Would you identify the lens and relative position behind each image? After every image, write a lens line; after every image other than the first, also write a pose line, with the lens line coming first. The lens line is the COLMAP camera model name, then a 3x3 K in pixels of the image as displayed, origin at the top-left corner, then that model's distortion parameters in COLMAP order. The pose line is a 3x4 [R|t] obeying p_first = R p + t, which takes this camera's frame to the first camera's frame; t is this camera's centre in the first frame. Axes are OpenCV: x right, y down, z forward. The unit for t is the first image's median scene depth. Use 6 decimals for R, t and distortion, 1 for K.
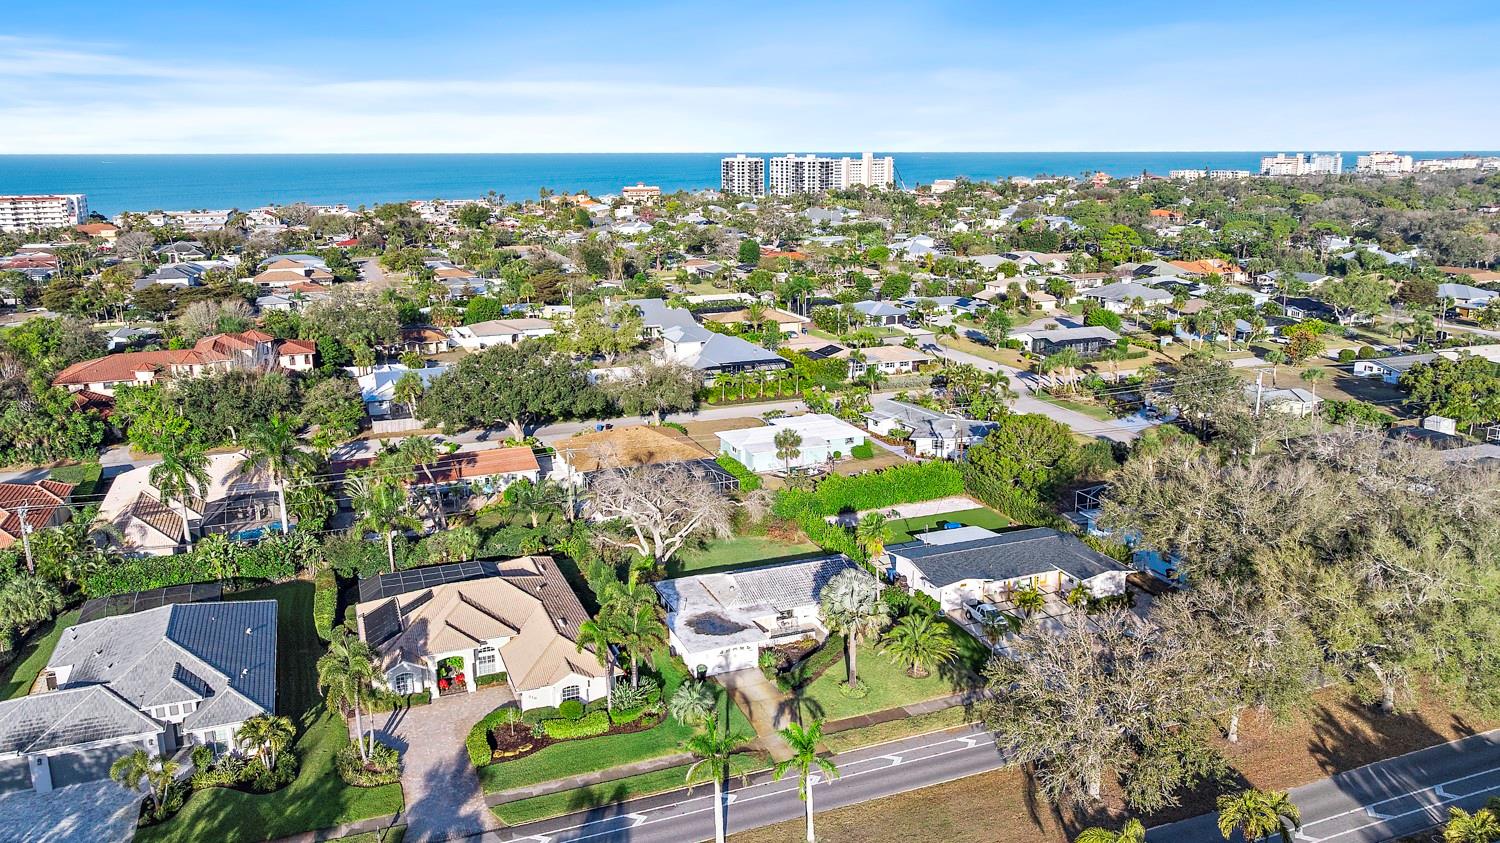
lens RADIAL K [[1102.9, 0, 750.0], [0, 1102.9, 421.5], [0, 0, 1]] dist [-0.023075, -0.002190]
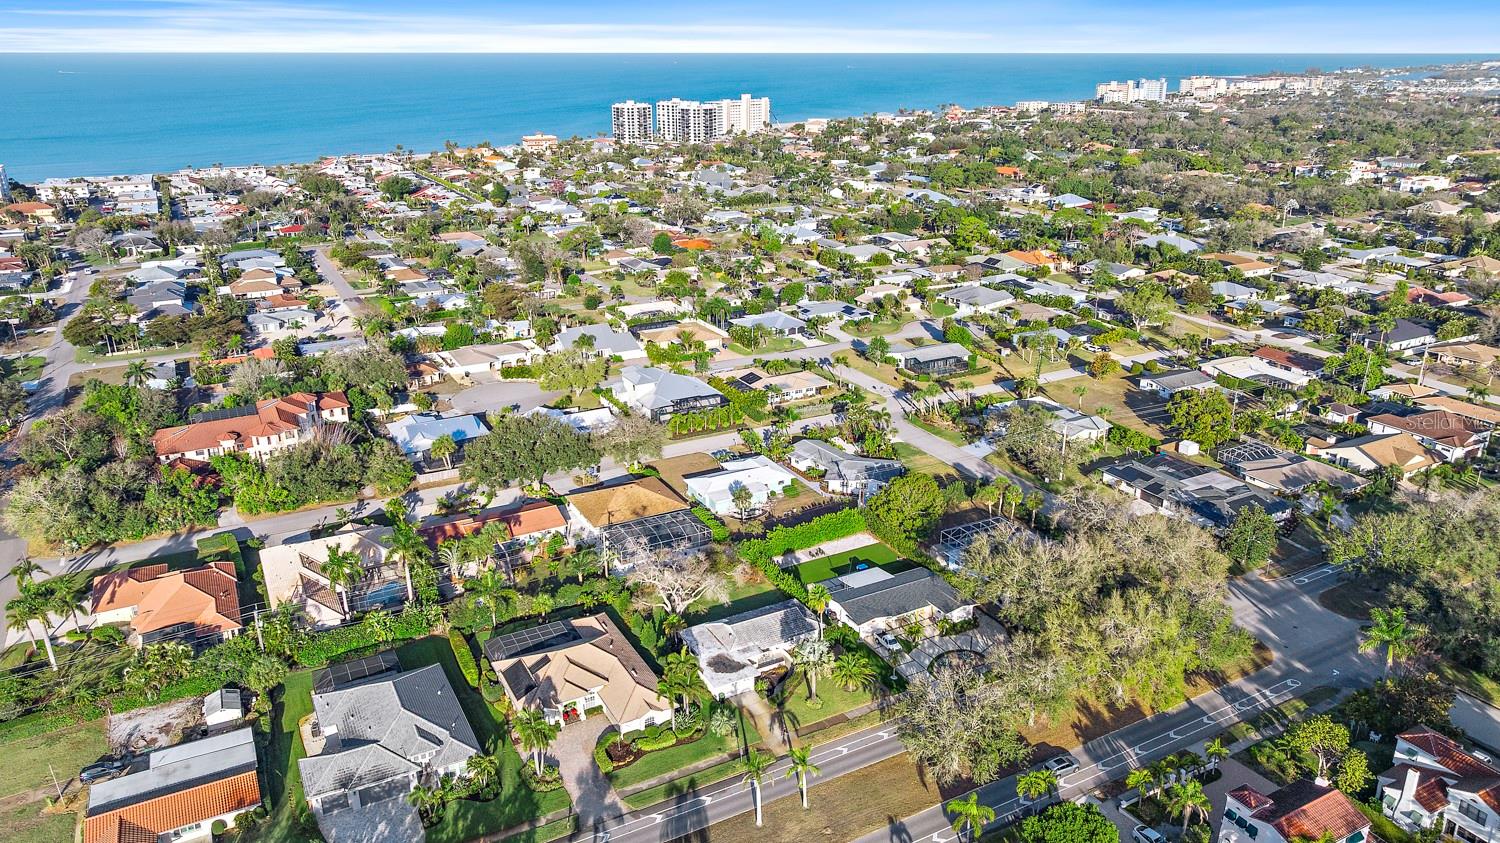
lens RADIAL K [[1039.1, 0, 750.0], [0, 1039.1, 421.5], [0, 0, 1]] dist [-0.031014, 0.026022]
pose [[0.993245, -0.035949, 0.110325, -0.137201], [0.024579, 0.994404, 0.102747, -0.295267], [-0.113401, -0.099341, 0.988570, -0.428722]]
